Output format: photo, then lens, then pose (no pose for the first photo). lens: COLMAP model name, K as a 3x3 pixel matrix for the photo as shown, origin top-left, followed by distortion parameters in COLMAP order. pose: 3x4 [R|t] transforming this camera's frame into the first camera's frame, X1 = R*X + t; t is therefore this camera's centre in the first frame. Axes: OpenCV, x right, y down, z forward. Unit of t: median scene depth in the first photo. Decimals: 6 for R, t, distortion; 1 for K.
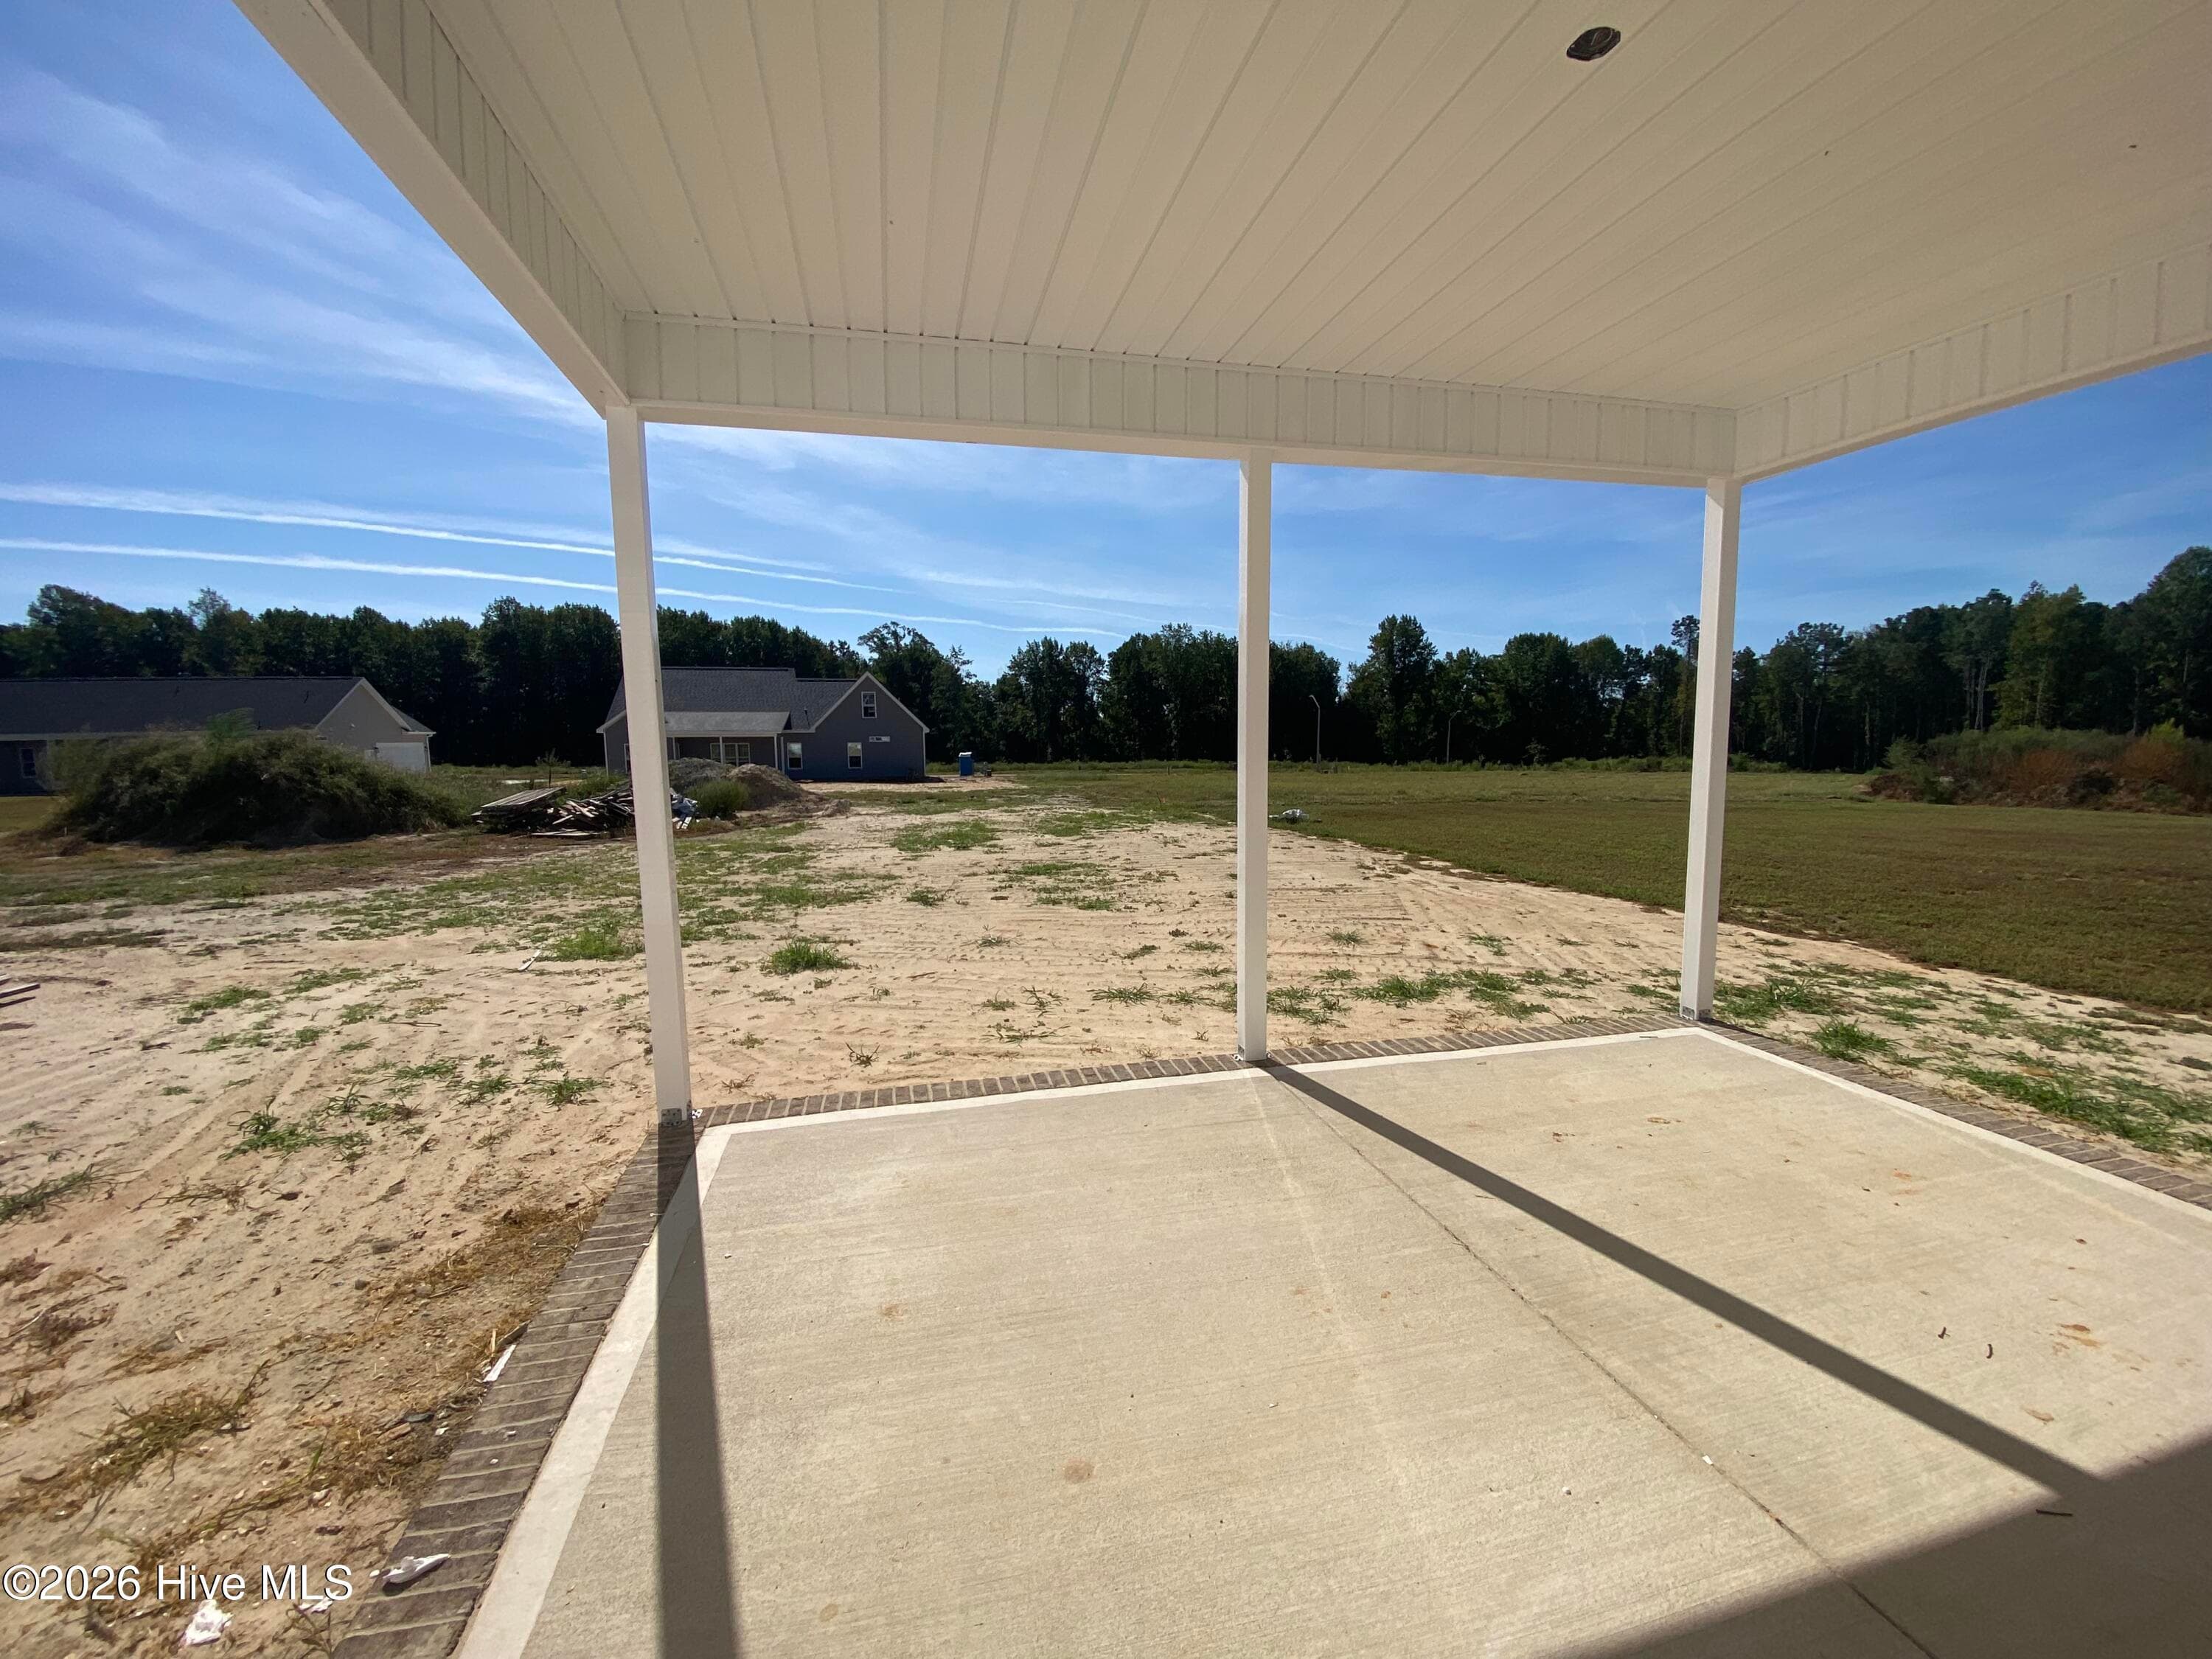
lens RADIAL K [[897.8, 0, 1108.1], [0, 897.8, 860.4], [0, 0, 1]] dist [0.000227, -0.010948]
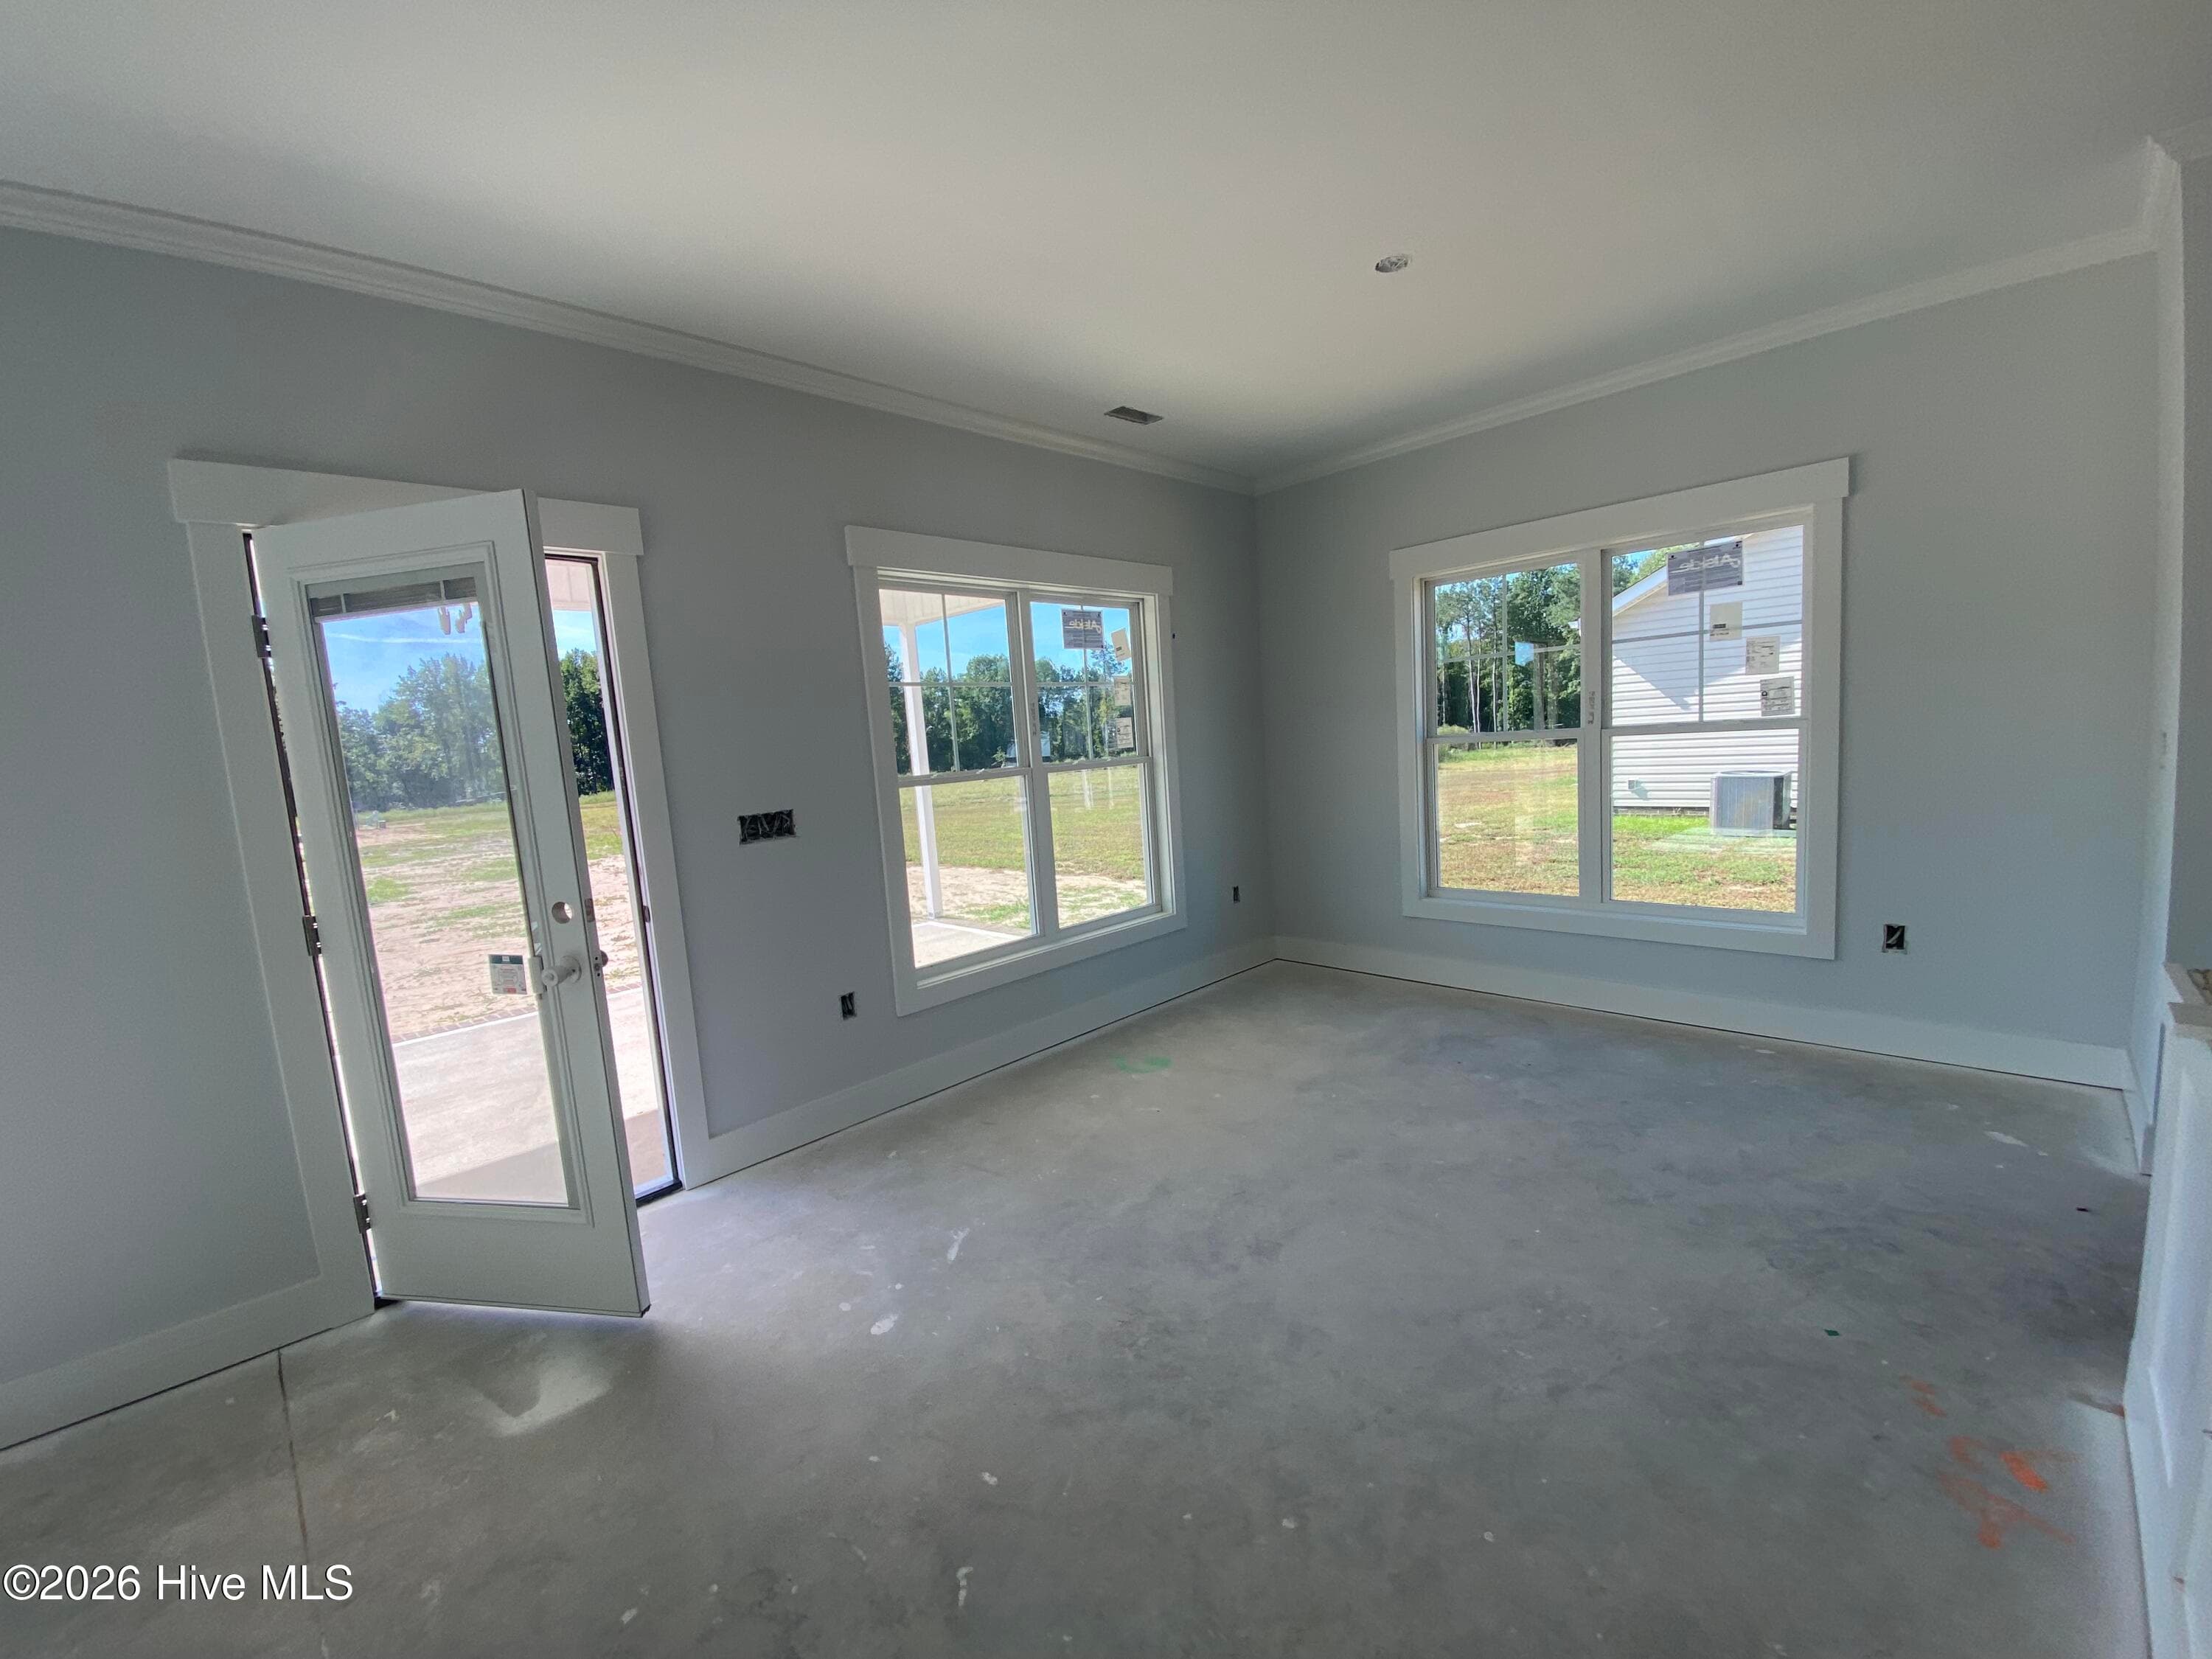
lens RADIAL K [[897.8, 0, 1110.1], [0, 897.8, 834.7], [0, 0, 1]] dist [0.000227, -0.010948]
pose [[0.846816, -0.097448, 0.522883, 0.005725], [0.122361, 0.992398, -0.013215, 0.012467], [-0.517620, 0.075171, 0.852302, -0.110402]]
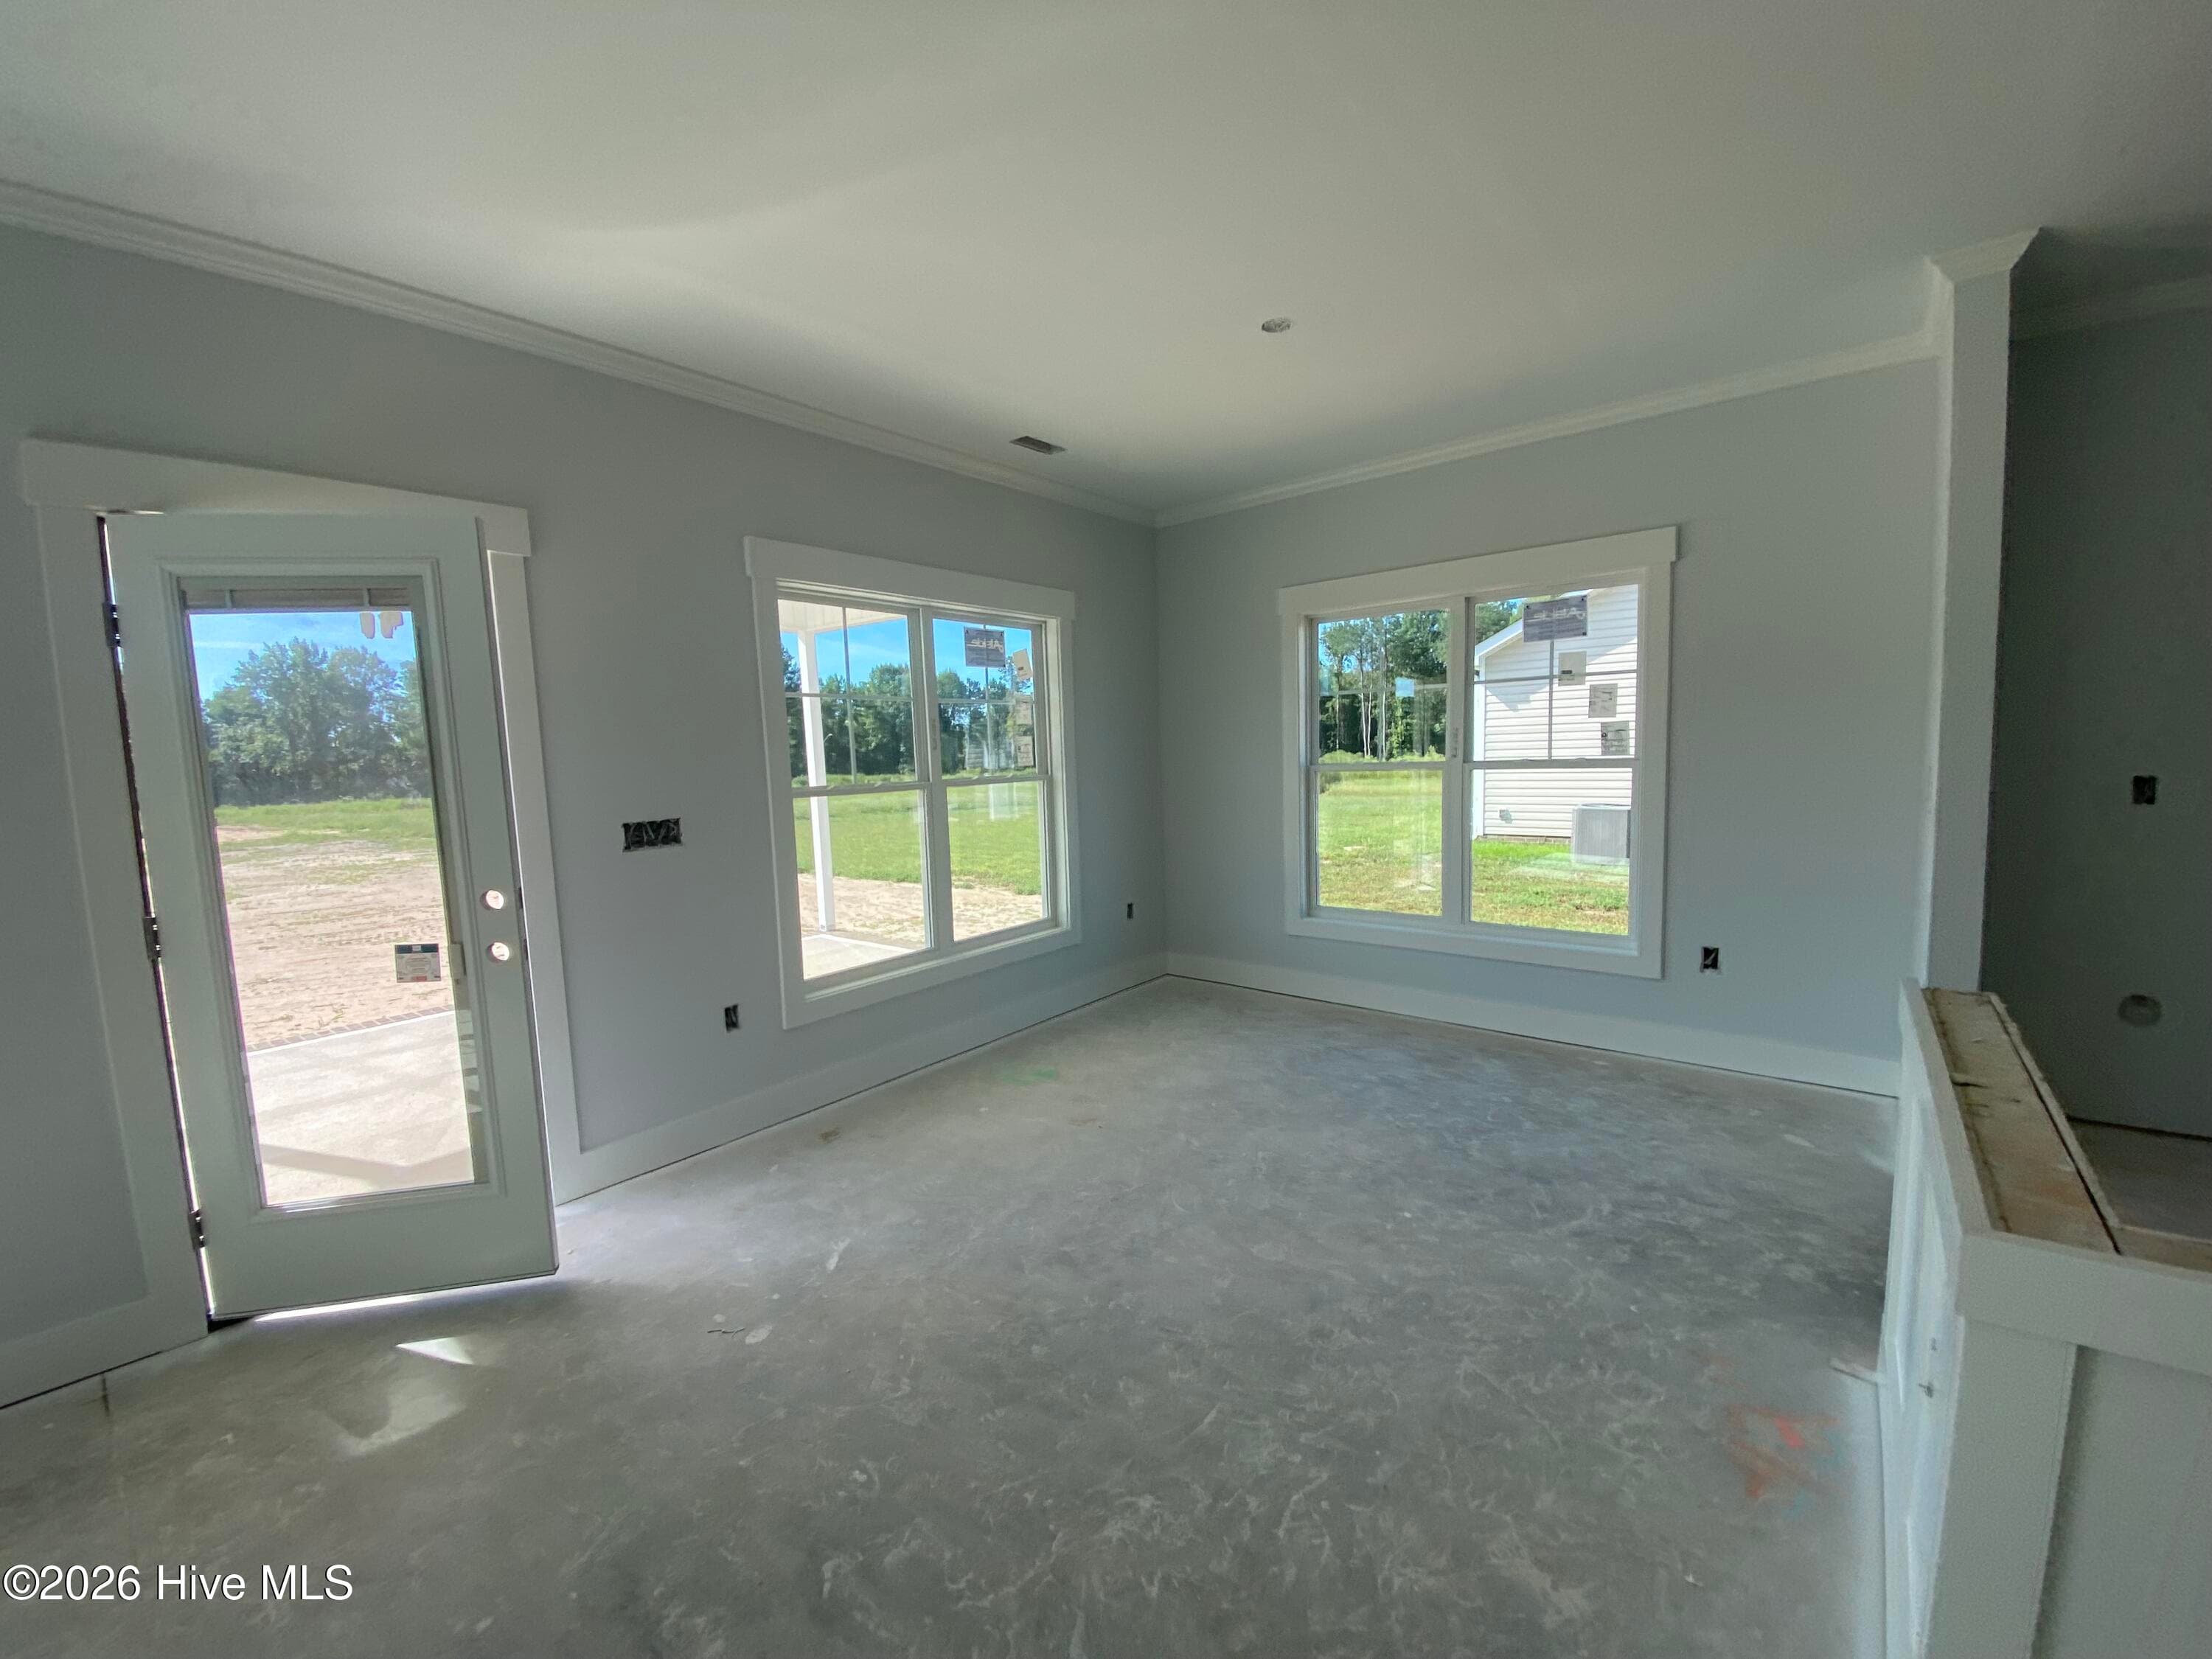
lens RADIAL K [[897.8, 0, 1108.6], [0, 897.8, 832.3], [0, 0, 1]] dist [0.000227, -0.010948]
pose [[0.788219, -0.066773, 0.611762, 0.004934], [0.101186, 0.994628, -0.021810, 0.012596], [-0.607019, 0.079093, 0.790741, -0.114220]]
